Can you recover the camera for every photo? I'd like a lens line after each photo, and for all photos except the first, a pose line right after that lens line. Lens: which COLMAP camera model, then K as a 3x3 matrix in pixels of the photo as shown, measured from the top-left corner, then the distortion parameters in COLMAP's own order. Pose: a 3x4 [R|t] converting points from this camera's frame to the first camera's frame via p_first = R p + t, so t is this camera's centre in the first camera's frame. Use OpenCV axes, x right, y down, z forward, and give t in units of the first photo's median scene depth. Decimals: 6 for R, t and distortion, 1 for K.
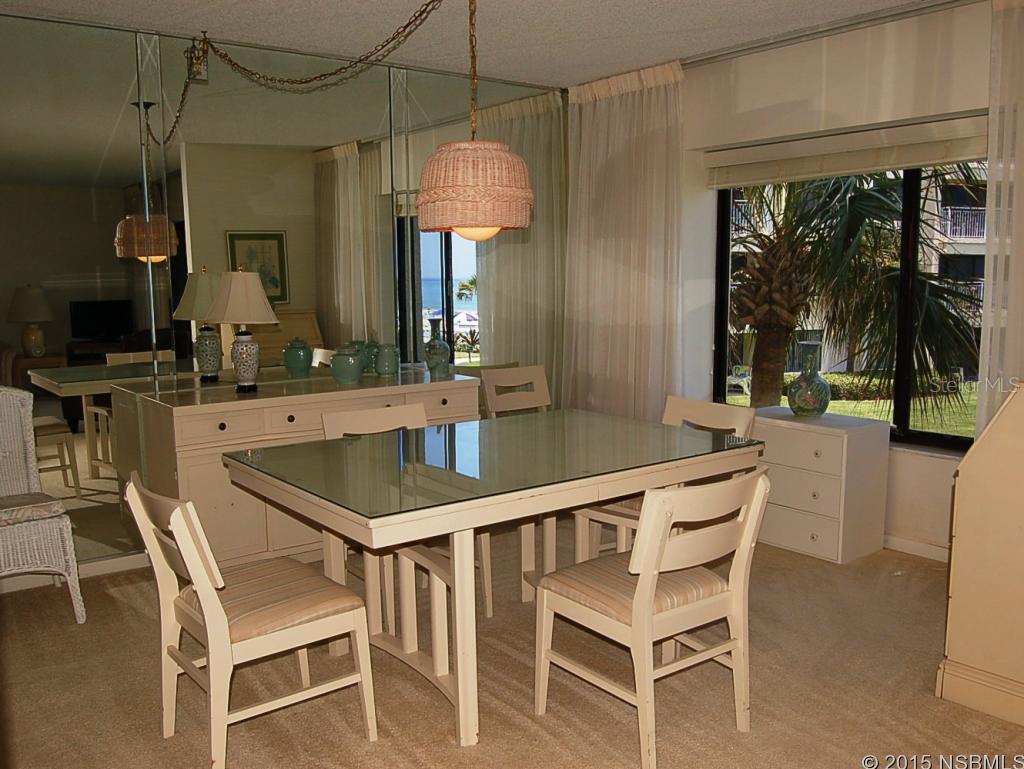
lens RADIAL K [[901.0, 0, 512.0], [0, 901.0, 384.5], [0, 0, 1]] dist [-0.088121, 0.011424]
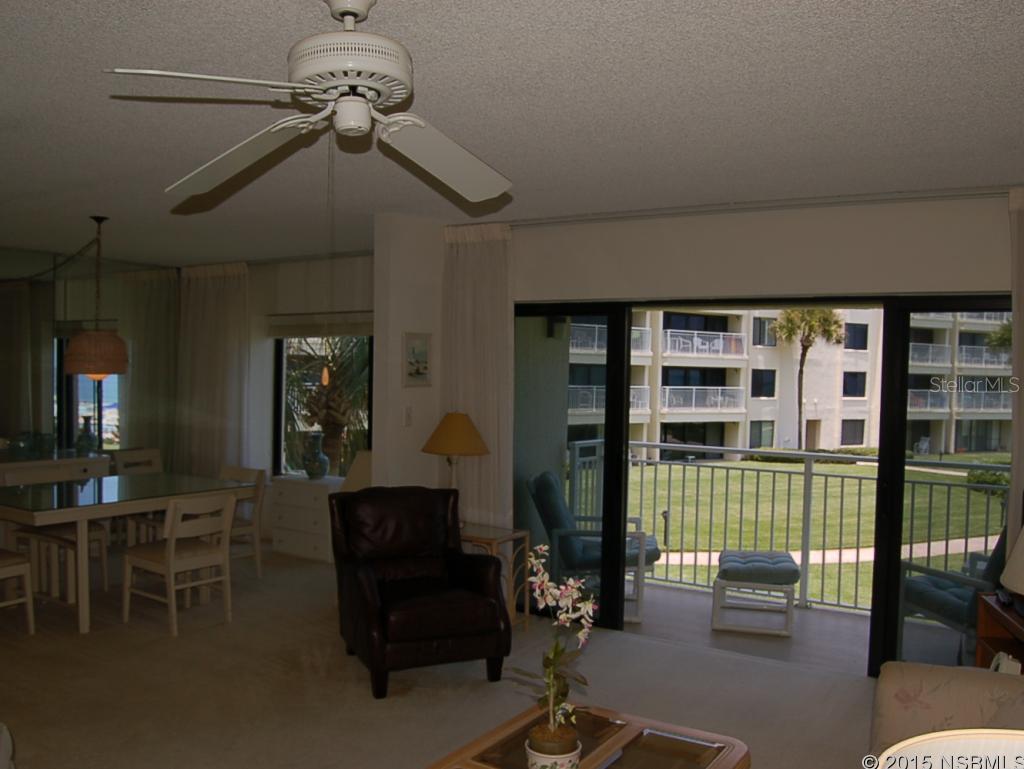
lens RADIAL K [[901.0, 0, 512.0], [0, 901.0, 384.5], [0, 0, 1]] dist [-0.088121, 0.011424]
pose [[0.940921, 0.024371, 0.337748, 0.097821], [0.011467, 0.994541, -0.103711, 0.036845], [-0.338432, 0.101457, 0.935505, -0.676584]]
